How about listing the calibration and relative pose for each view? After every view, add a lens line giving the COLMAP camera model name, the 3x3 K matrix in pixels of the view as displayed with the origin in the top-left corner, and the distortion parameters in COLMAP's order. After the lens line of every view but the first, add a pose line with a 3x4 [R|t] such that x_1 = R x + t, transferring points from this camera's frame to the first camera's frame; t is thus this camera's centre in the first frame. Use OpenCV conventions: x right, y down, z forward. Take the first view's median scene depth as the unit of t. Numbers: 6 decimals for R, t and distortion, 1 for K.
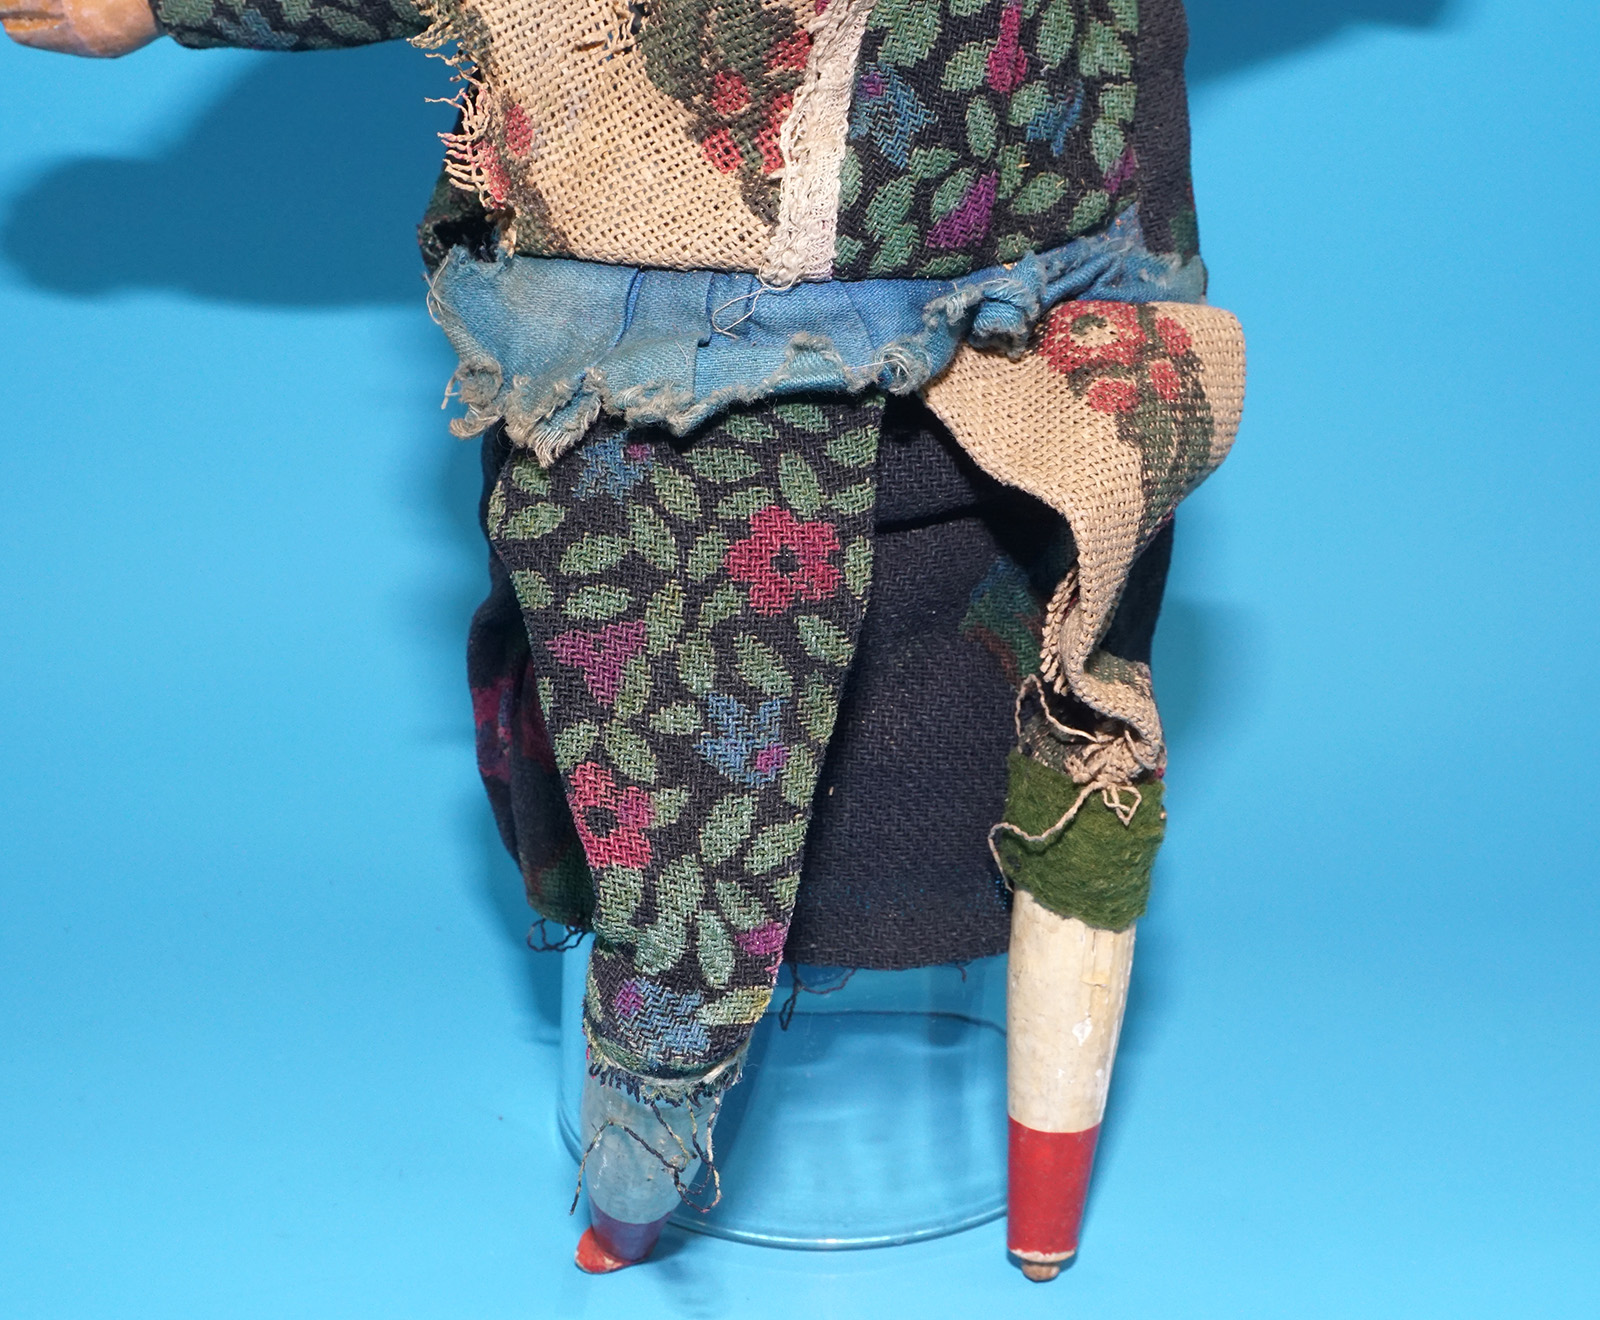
lens RADIAL K [[2545.2, 0, 800.0], [0, 2545.2, 660.0], [0, 0, 1]] dist [0.016959, 0.107468]
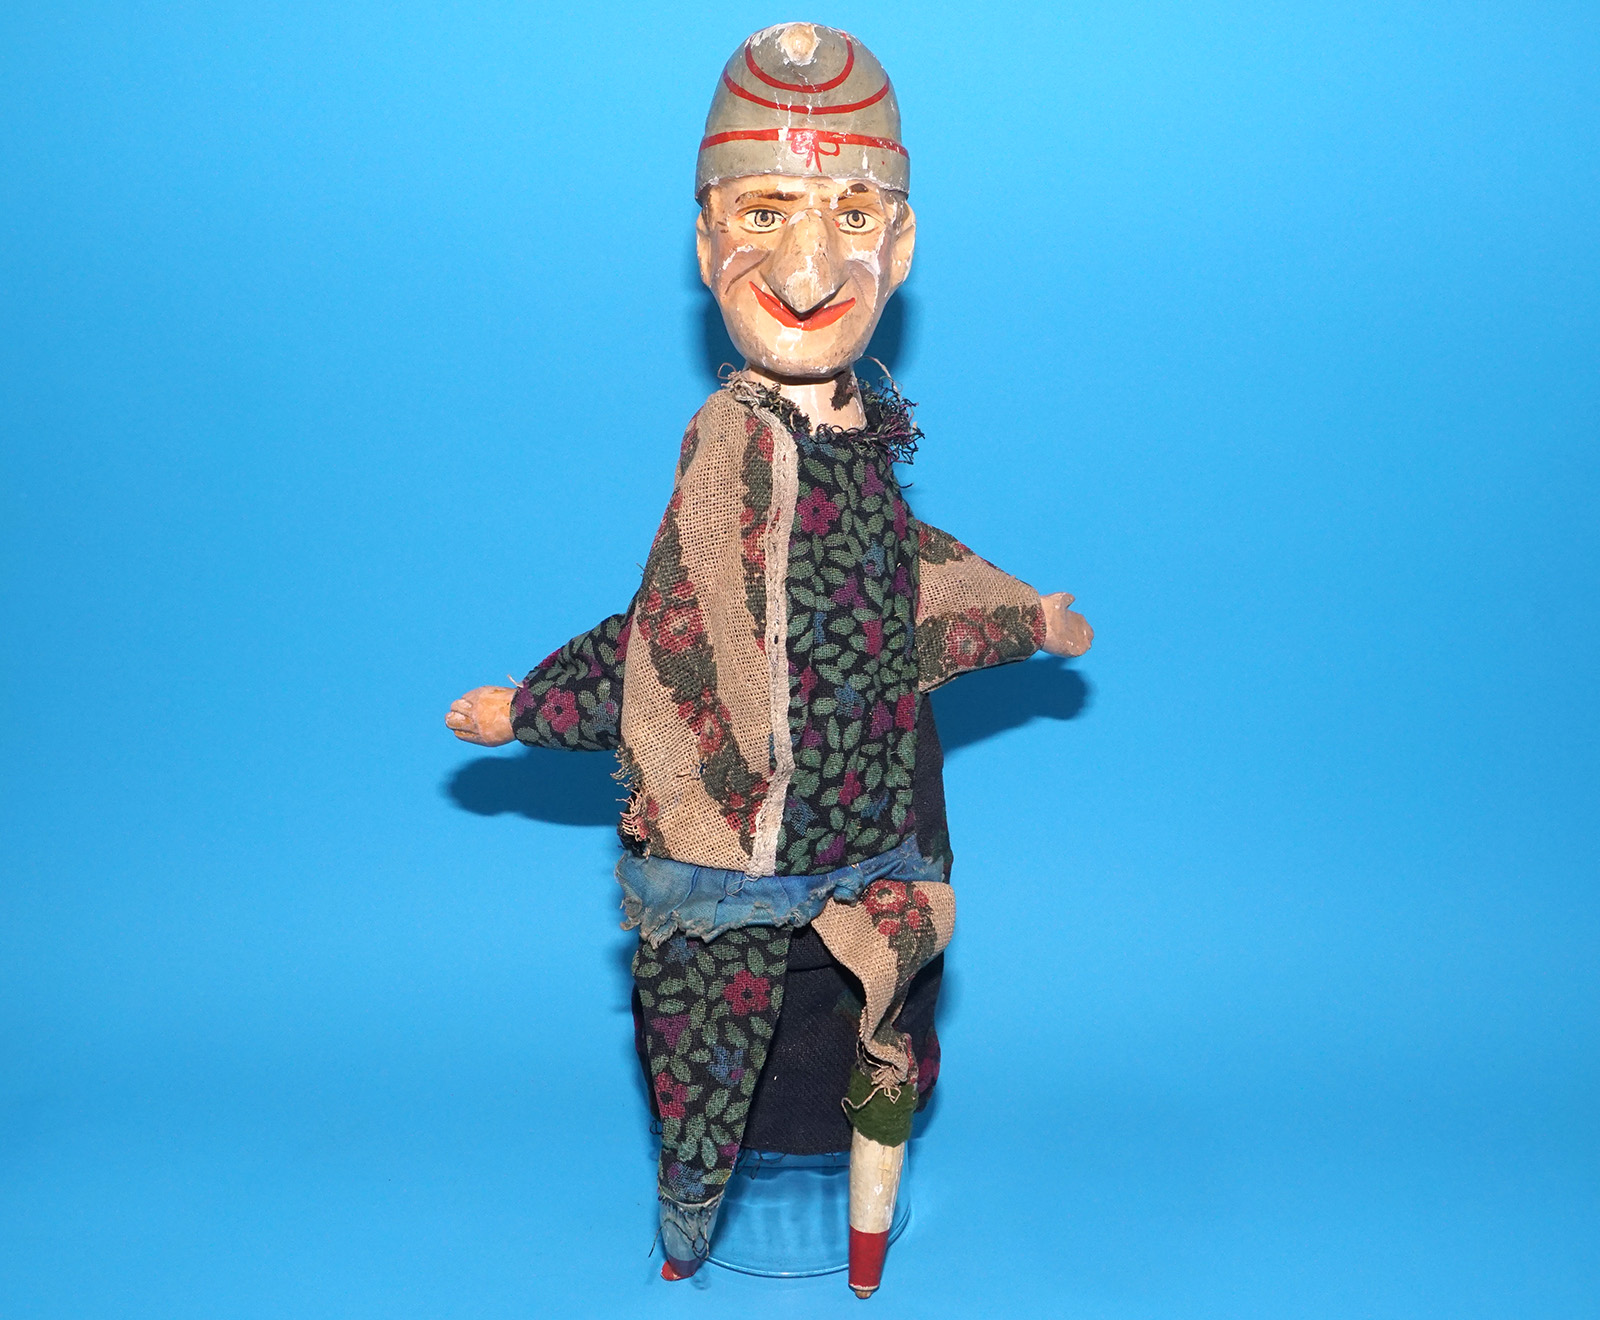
lens RADIAL K [[1834.6, 0, 800.3], [0, 1834.6, 625.8], [0, 0, 1]] dist [-0.009945, -0.009950]
pose [[0.994527, 0.039344, -0.096790, 0.202261], [-0.048676, 0.994188, -0.096022, -0.223992], [0.092450, 0.100208, 0.990662, -0.793325]]
